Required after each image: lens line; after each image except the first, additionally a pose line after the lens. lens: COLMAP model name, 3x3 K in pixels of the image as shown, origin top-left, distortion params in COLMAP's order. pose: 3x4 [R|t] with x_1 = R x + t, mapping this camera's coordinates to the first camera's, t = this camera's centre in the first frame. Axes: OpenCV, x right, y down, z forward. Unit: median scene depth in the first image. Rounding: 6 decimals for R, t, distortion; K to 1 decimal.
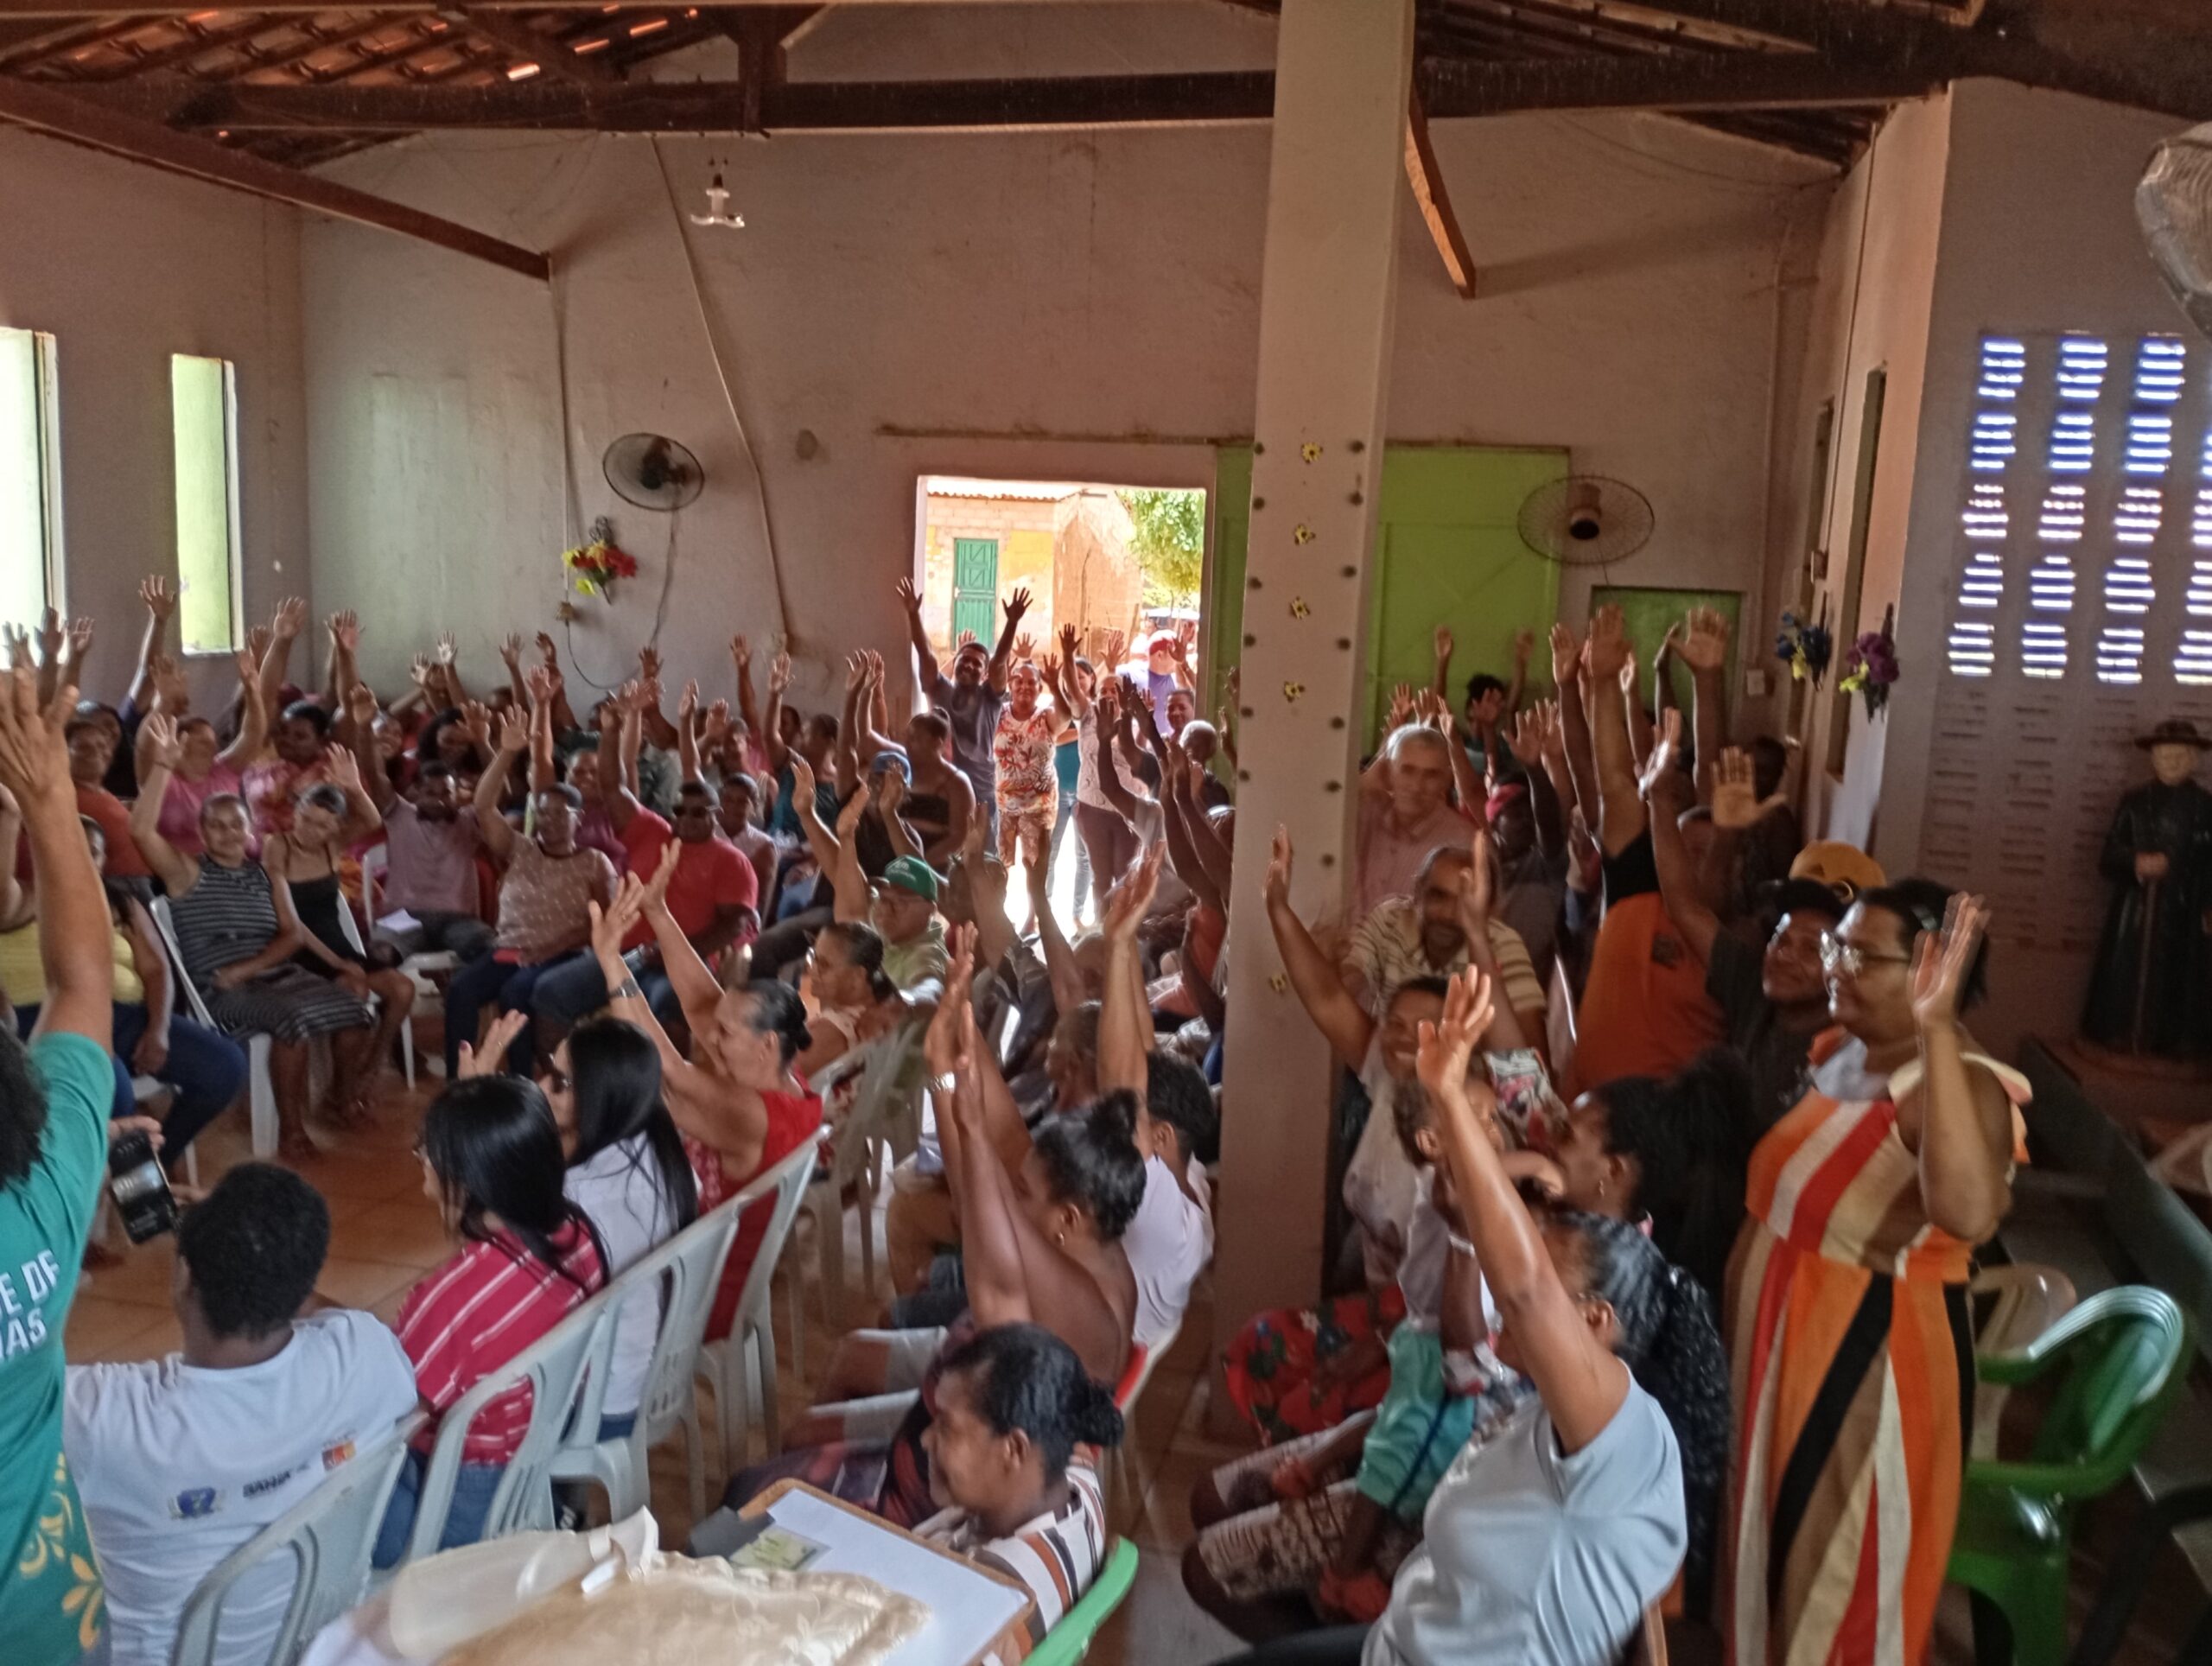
lens RADIAL K [[1860.4, 0, 1123.6], [0, 1860.4, 843.3], [0, 0, 1]] dist [0.063327, -0.064693]
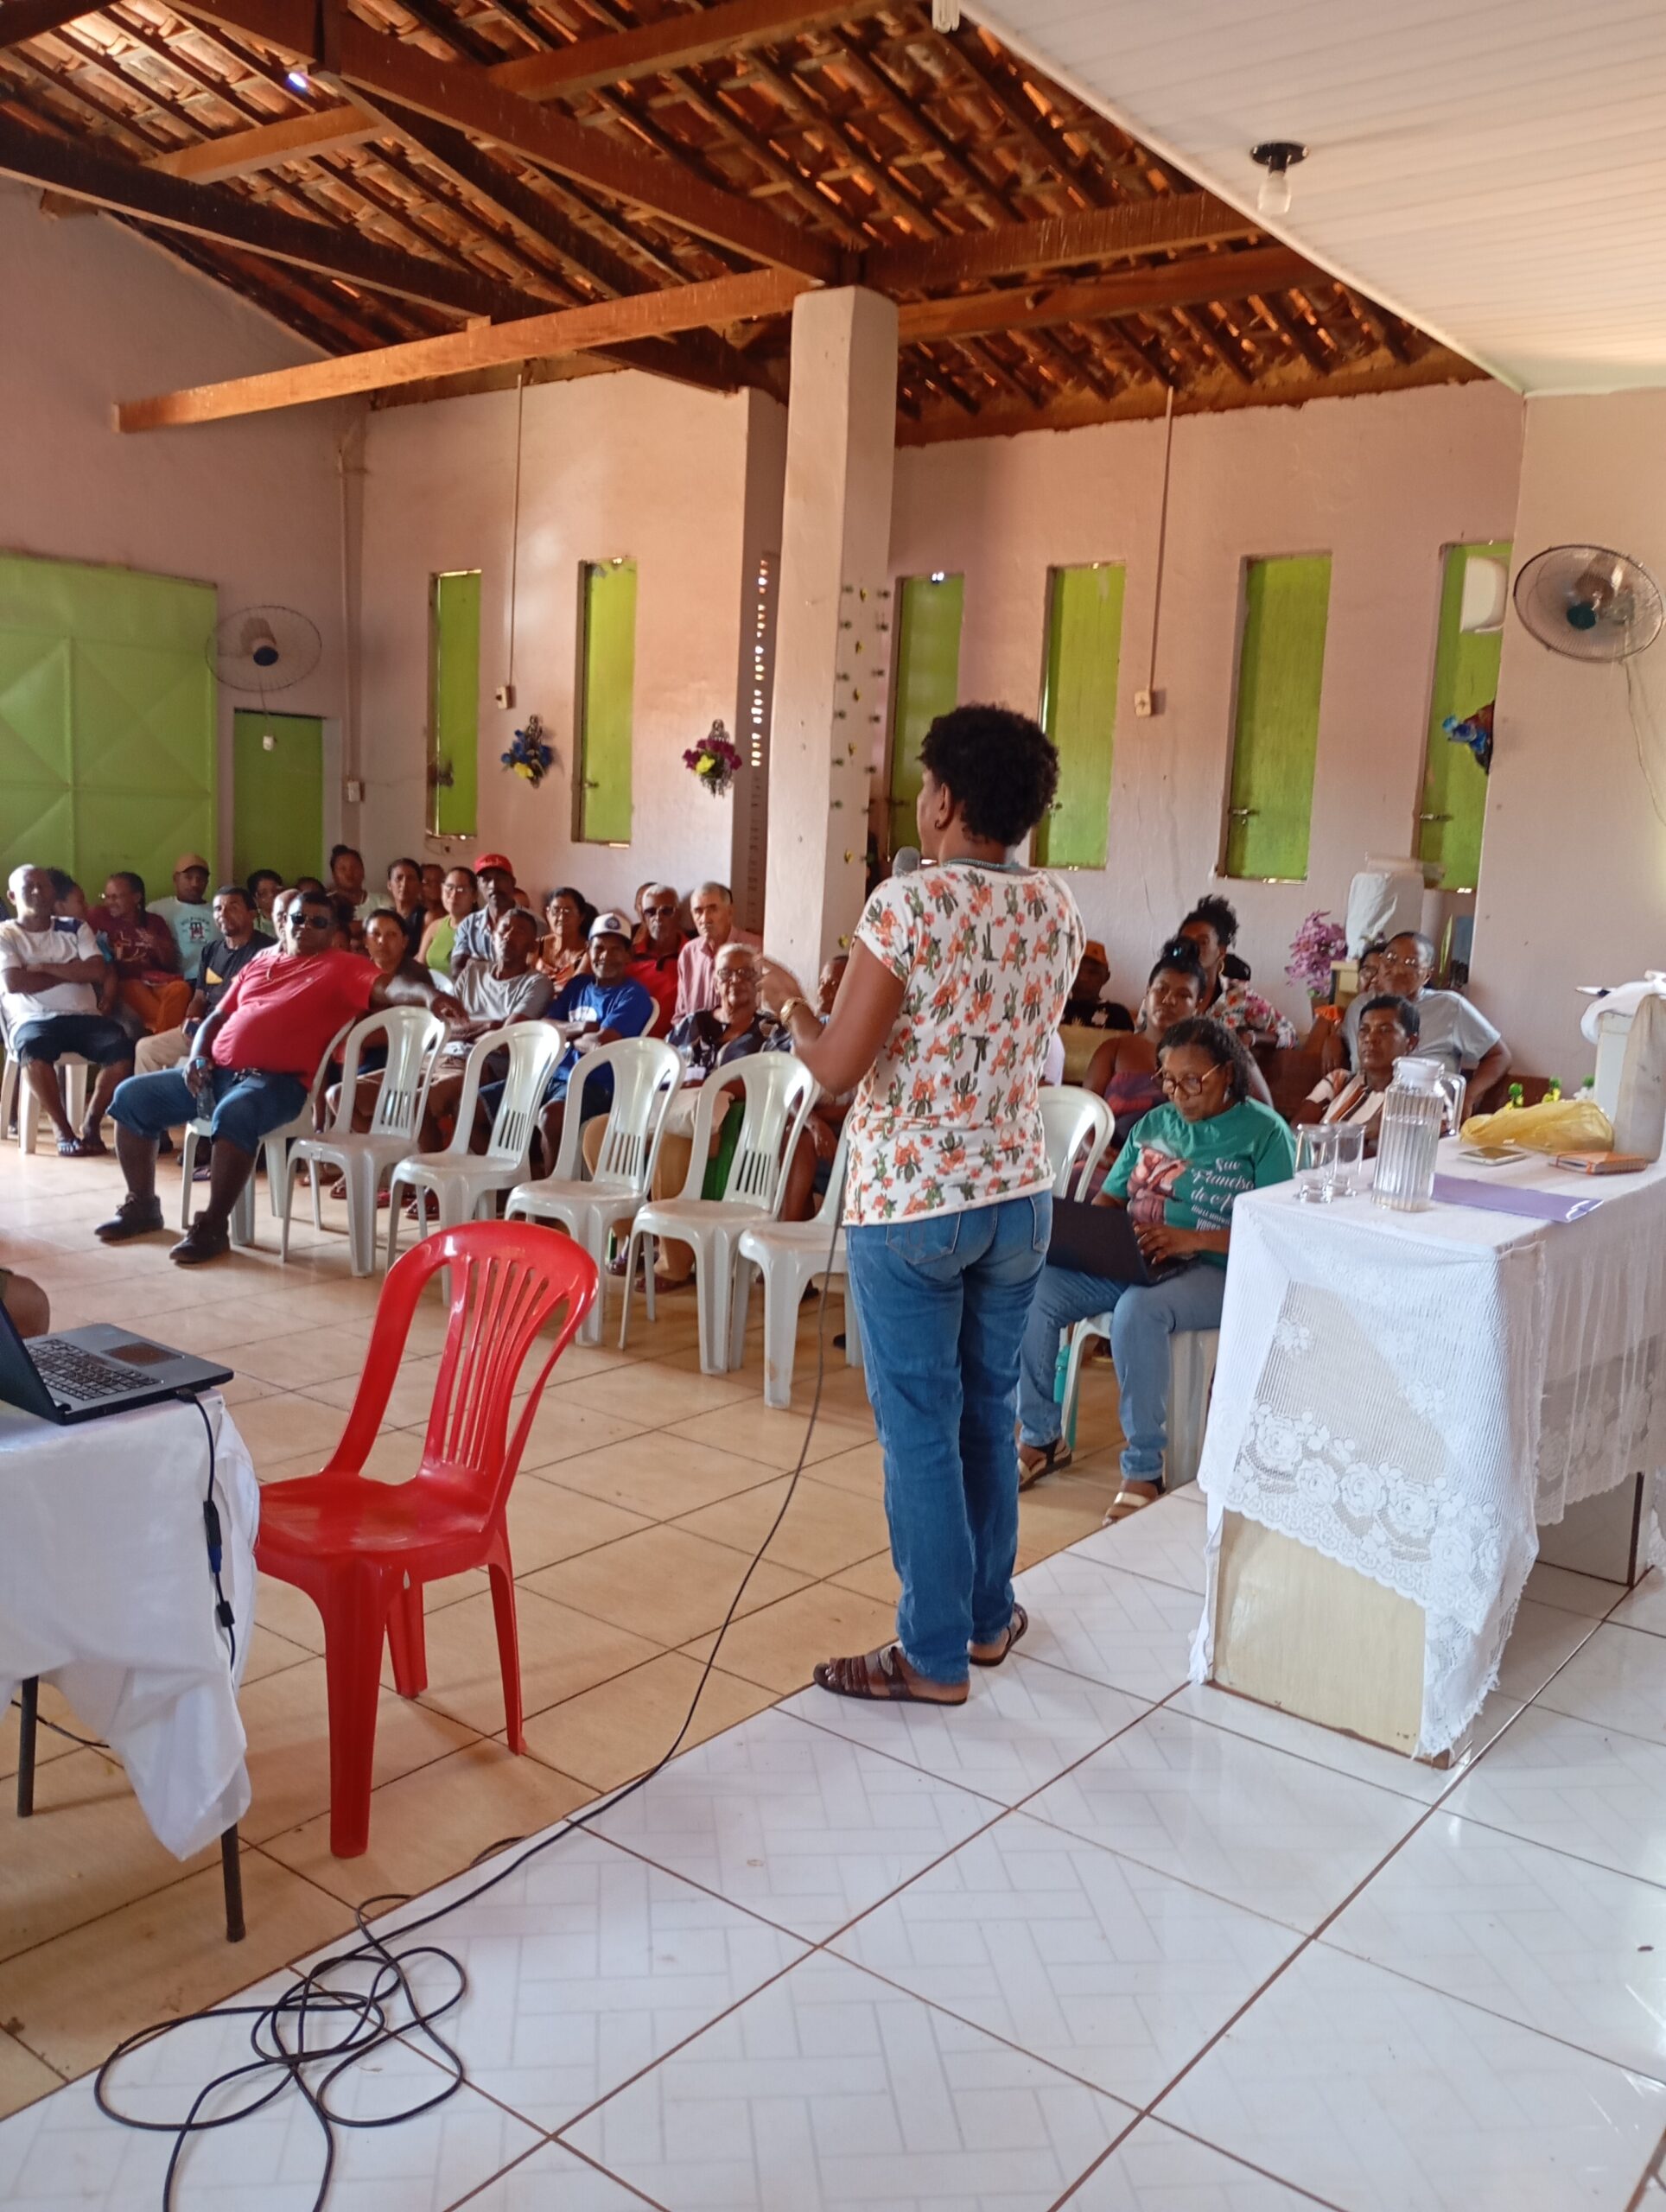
lens RADIAL K [[1860.4, 0, 844.9], [0, 1860.4, 1107.6], [0, 0, 1]] dist [0.063327, -0.064693]
pose [[0.404617, -0.151627, 0.901828, -0.715277], [0.111016, 0.987009, 0.116140, 0.015487], [-0.907723, 0.053125, 0.416194, 0.192939]]
